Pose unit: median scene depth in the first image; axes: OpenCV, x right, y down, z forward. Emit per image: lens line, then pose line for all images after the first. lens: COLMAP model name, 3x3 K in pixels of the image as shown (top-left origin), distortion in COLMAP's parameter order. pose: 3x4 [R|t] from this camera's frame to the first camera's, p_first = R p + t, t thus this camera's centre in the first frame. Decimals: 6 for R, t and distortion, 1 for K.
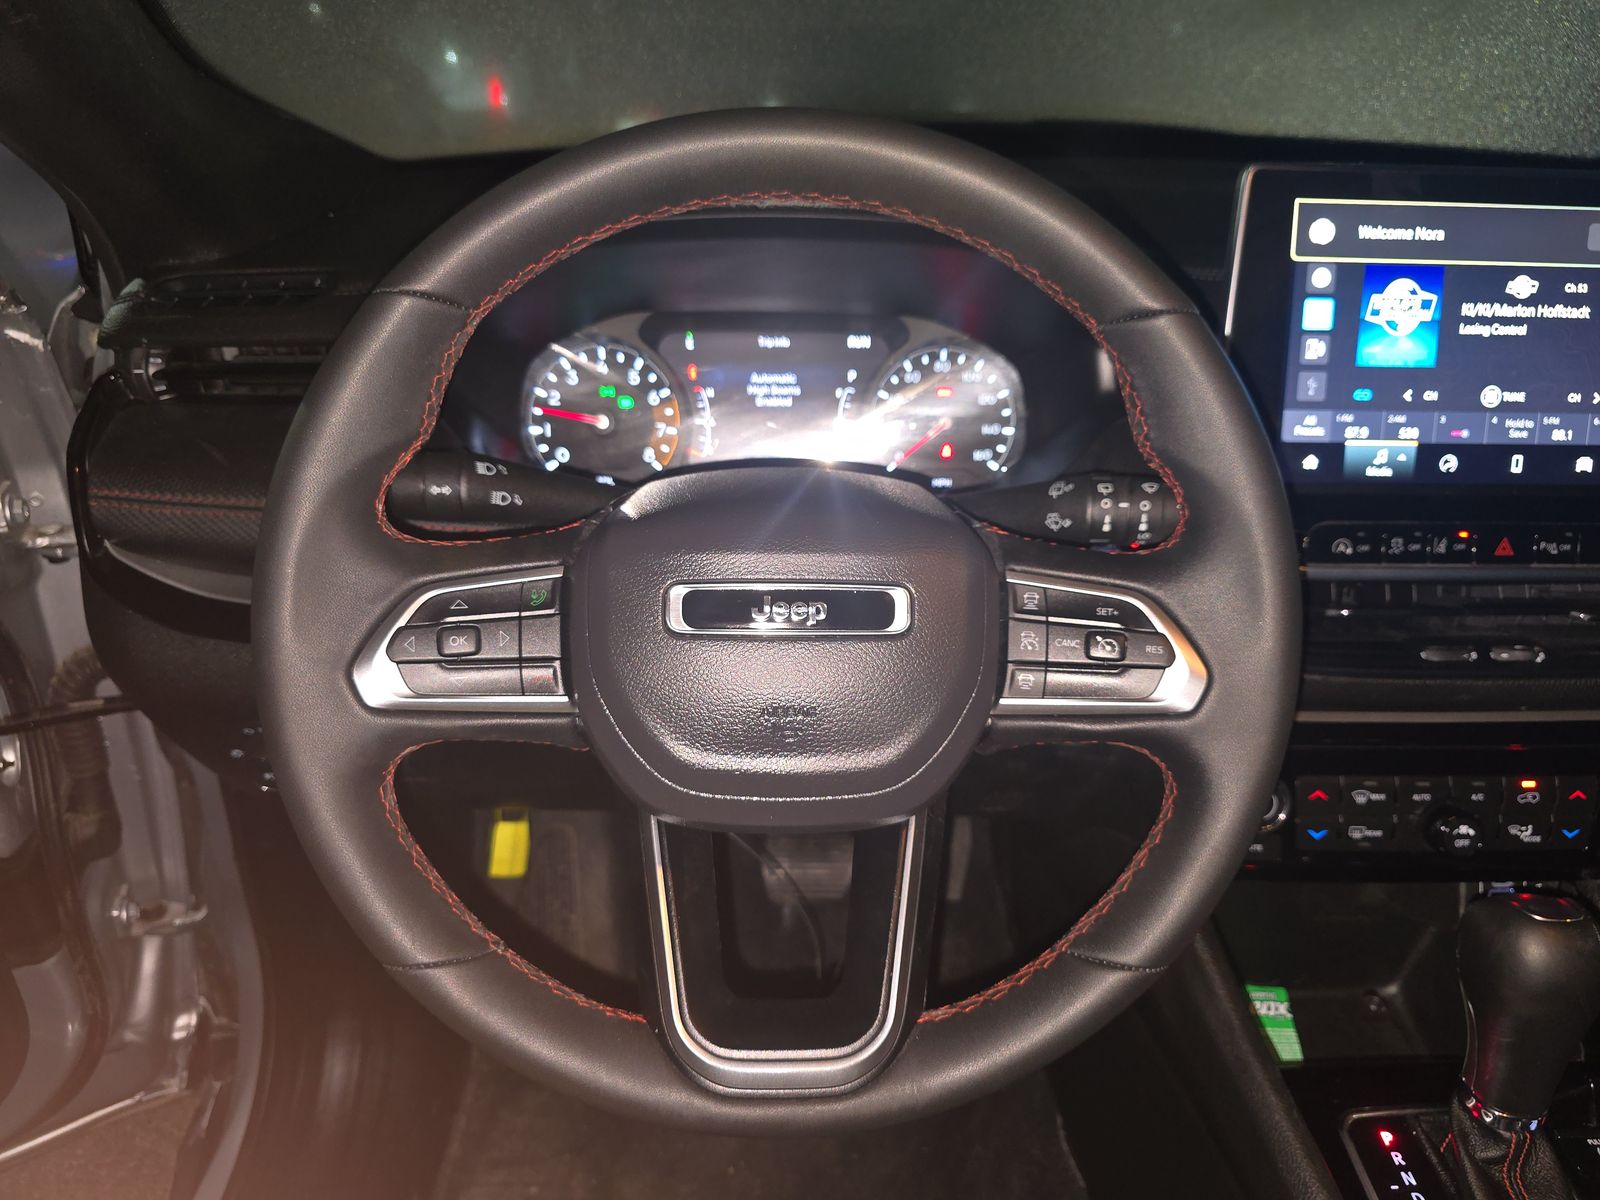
lens RADIAL K [[1072.1, 0, 793.9], [0, 1072.1, 611.1], [0, 0, 1]] dist [0.035131, -0.030428]
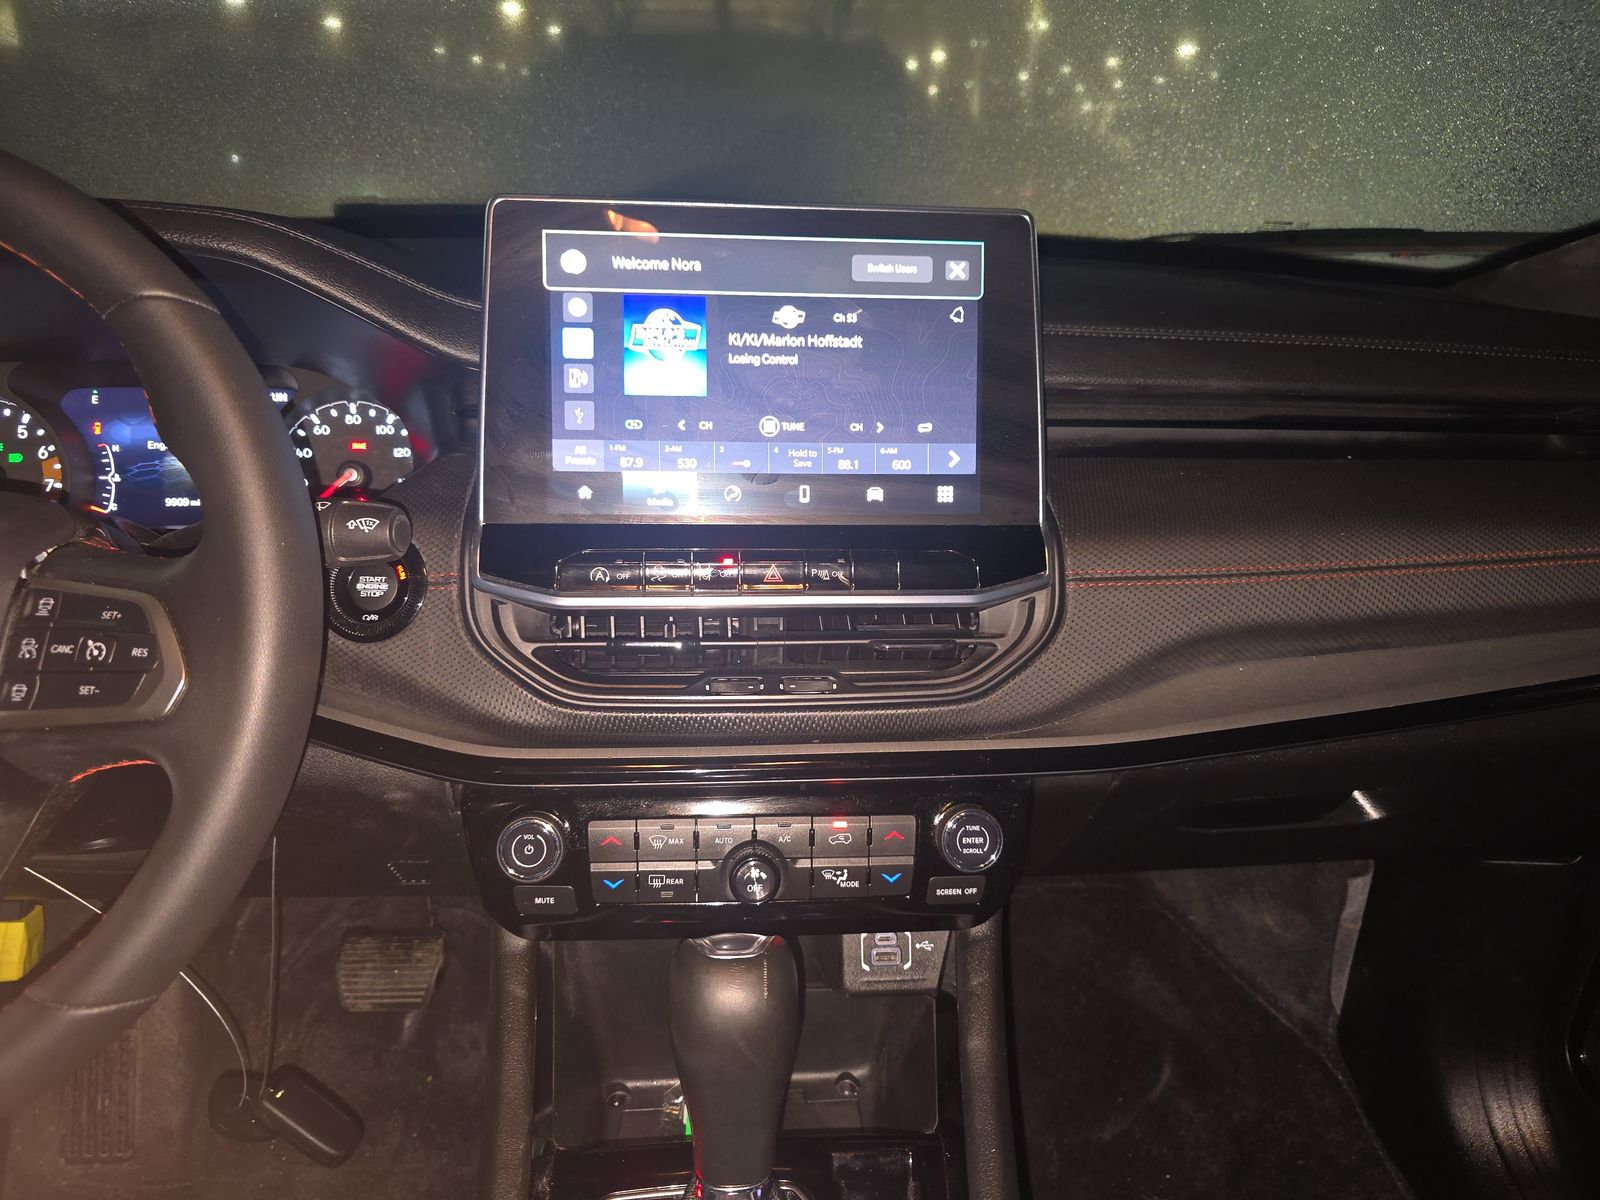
lens RADIAL K [[1072.1, 0, 823.3], [0, 1072.1, 637.3], [0, 0, 1]] dist [0.035131, -0.030428]
pose [[0.999649, -0.014423, 0.022214, 0.673485], [0.016604, 0.994712, -0.101352, 0.094707], [-0.020635, 0.101685, 0.994603, 0.043254]]
